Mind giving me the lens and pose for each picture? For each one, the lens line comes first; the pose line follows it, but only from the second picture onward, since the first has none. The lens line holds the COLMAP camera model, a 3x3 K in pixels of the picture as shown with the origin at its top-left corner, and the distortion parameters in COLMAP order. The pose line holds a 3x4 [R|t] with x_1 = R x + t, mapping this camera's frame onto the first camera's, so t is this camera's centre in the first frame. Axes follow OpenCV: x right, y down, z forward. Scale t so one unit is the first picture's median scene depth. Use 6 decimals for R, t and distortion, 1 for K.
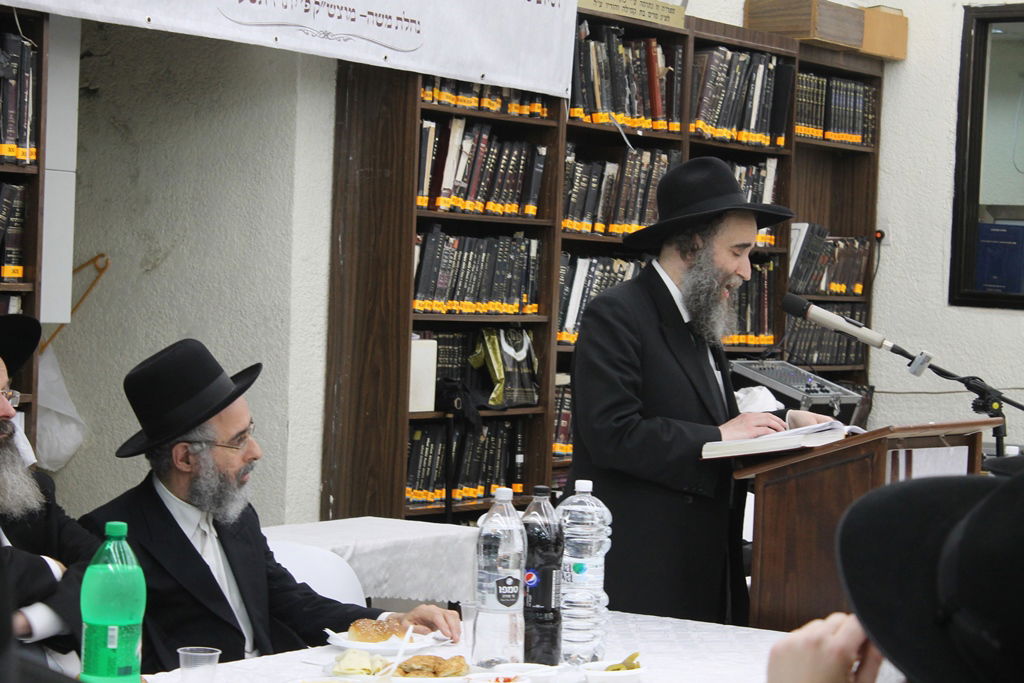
lens RADIAL K [[2483.4, 0, 512.0], [0, 2483.4, 341.5], [0, 0, 1]] dist [0.086829, 0.216468]
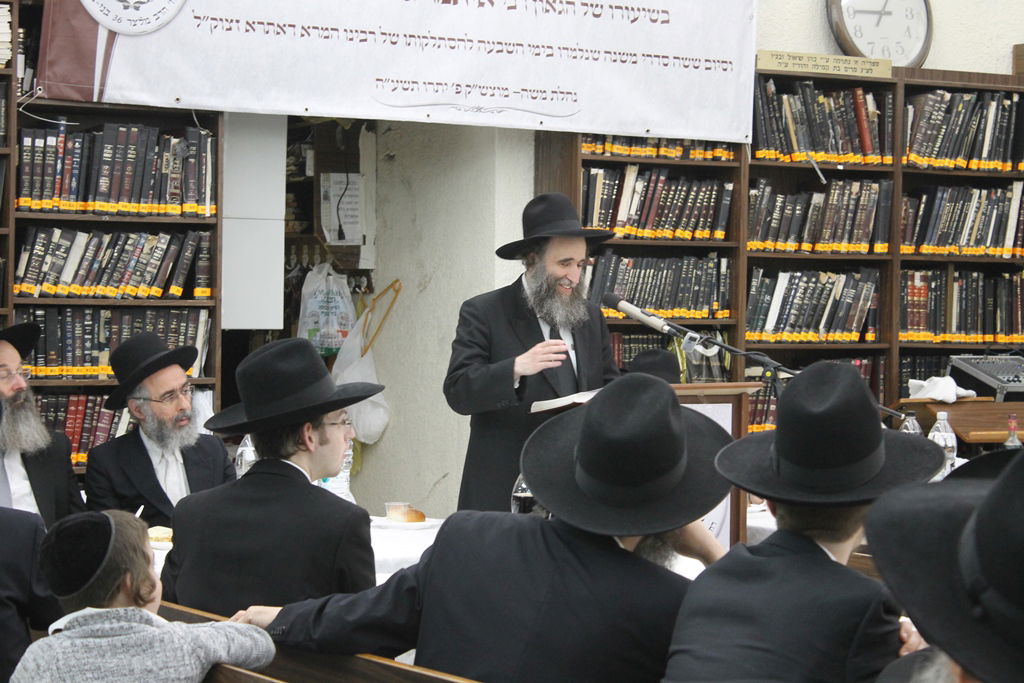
lens RADIAL K [[2483.4, 0, 512.0], [0, 2483.4, 341.5], [0, 0, 1]] dist [0.086829, 0.216468]
pose [[0.916804, -0.017063, -0.398972, 0.406918], [0.011596, 0.999803, -0.016112, 0.019365], [0.399168, 0.010145, 0.916822, -0.180991]]
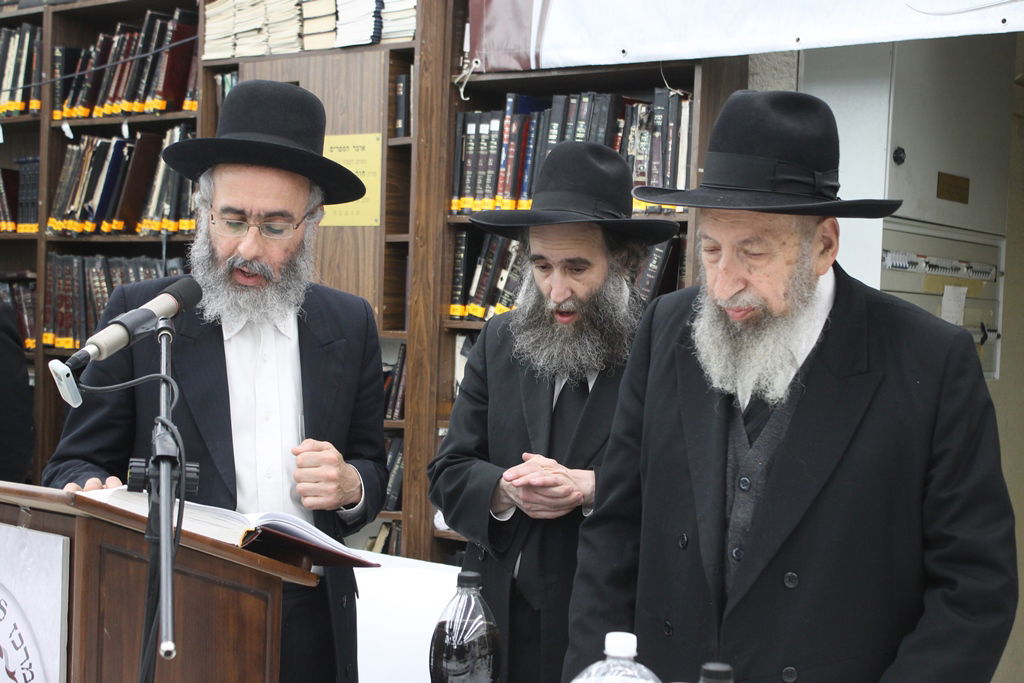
lens RADIAL K [[1650.4, 0, 512.0], [0, 1650.4, 341.5], [0, 0, 1]] dist [-0.021489, 0.055213]
pose [[-0.071547, -0.027502, -0.997058, 0.361755], [-0.065331, 0.997602, -0.022829, 0.000513], [0.995295, 0.063505, -0.073172, 0.751589]]
